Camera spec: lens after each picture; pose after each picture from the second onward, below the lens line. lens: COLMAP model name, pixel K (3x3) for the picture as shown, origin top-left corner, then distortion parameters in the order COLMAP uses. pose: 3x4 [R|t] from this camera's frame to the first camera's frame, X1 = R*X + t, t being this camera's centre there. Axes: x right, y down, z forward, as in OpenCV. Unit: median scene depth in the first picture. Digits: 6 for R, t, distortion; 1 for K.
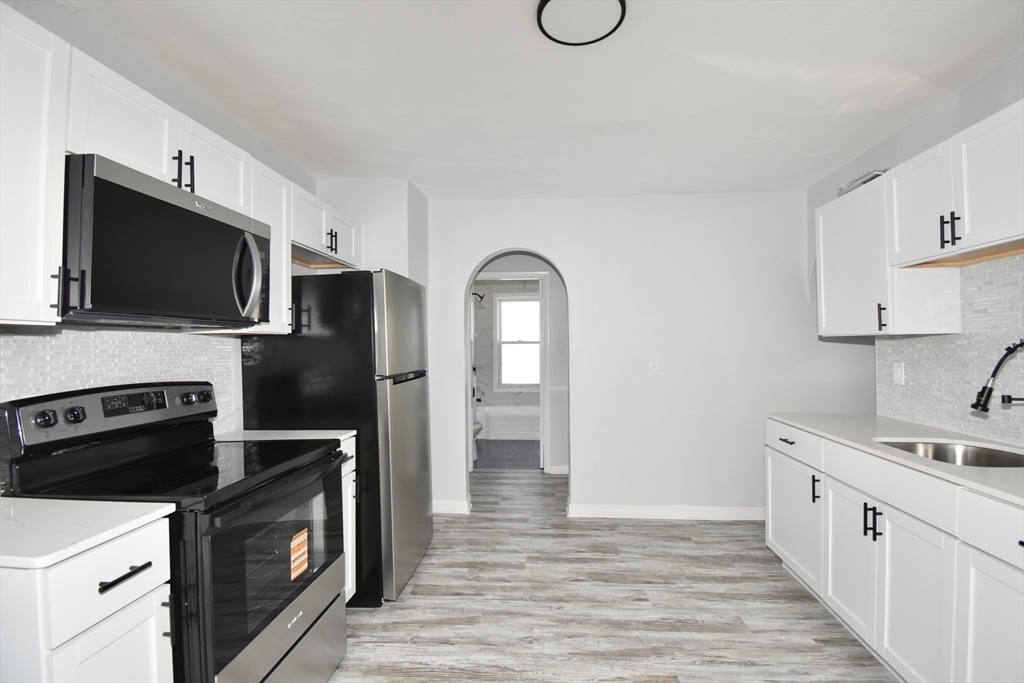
lens RADIAL K [[459.8, 0, 512.0], [0, 459.8, 341.5], [0, 0, 1]] dist [0.024417, -0.028827]
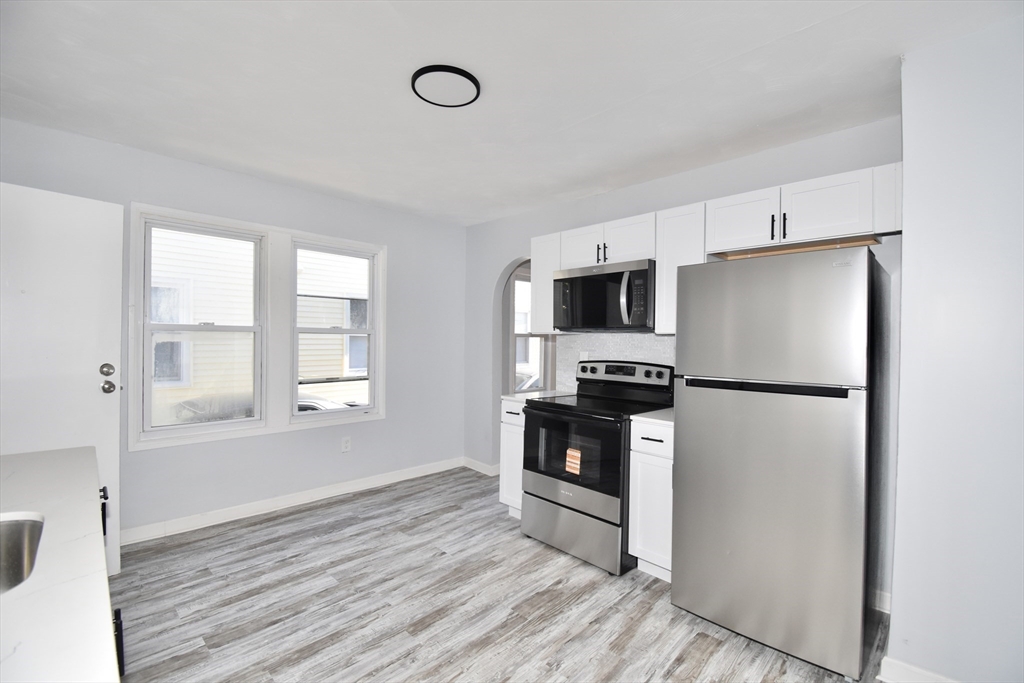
lens RADIAL K [[447.1, 0, 520.0], [0, 447.1, 341.7], [0, 0, 1]] dist [0.022026, -0.026664]
pose [[-0.638268, 0.001386, -0.769813, 0.691549], [-0.002296, 0.999991, 0.003705, 0.002221], [0.769811, 0.004132, -0.638259, 1.373233]]
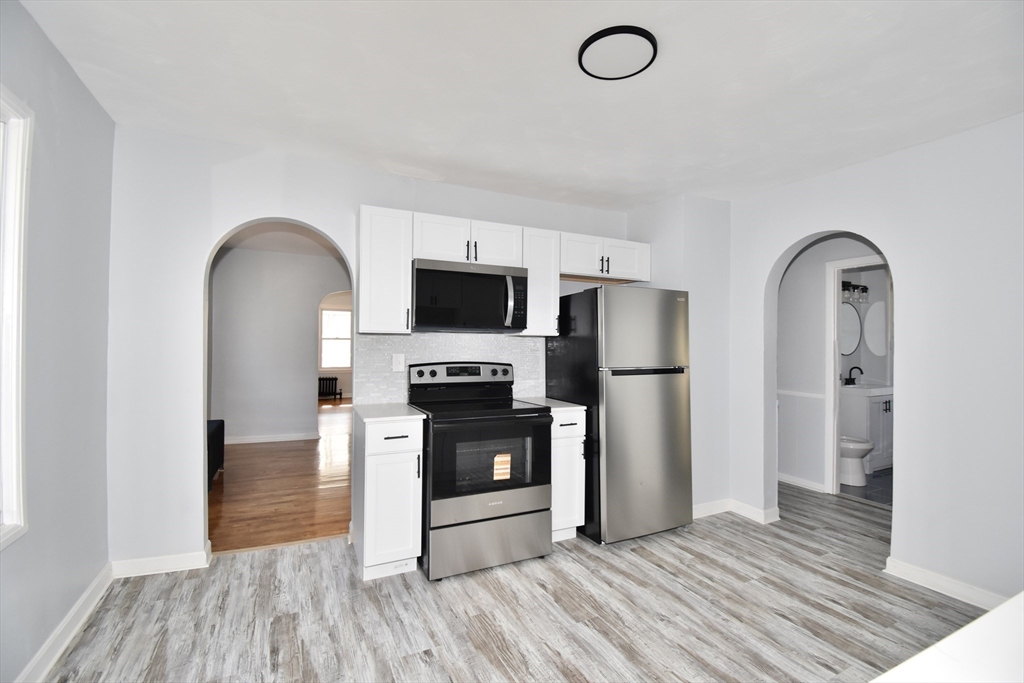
lens RADIAL K [[447.1, 0, 520.0], [0, 447.1, 341.7], [0, 0, 1]] dist [0.022026, -0.026664]
pose [[0.514265, 0.007774, -0.857596, 0.689493], [-0.005803, 0.999968, 0.005584, -0.003738], [0.857612, 0.002105, 0.514294, 0.155897]]
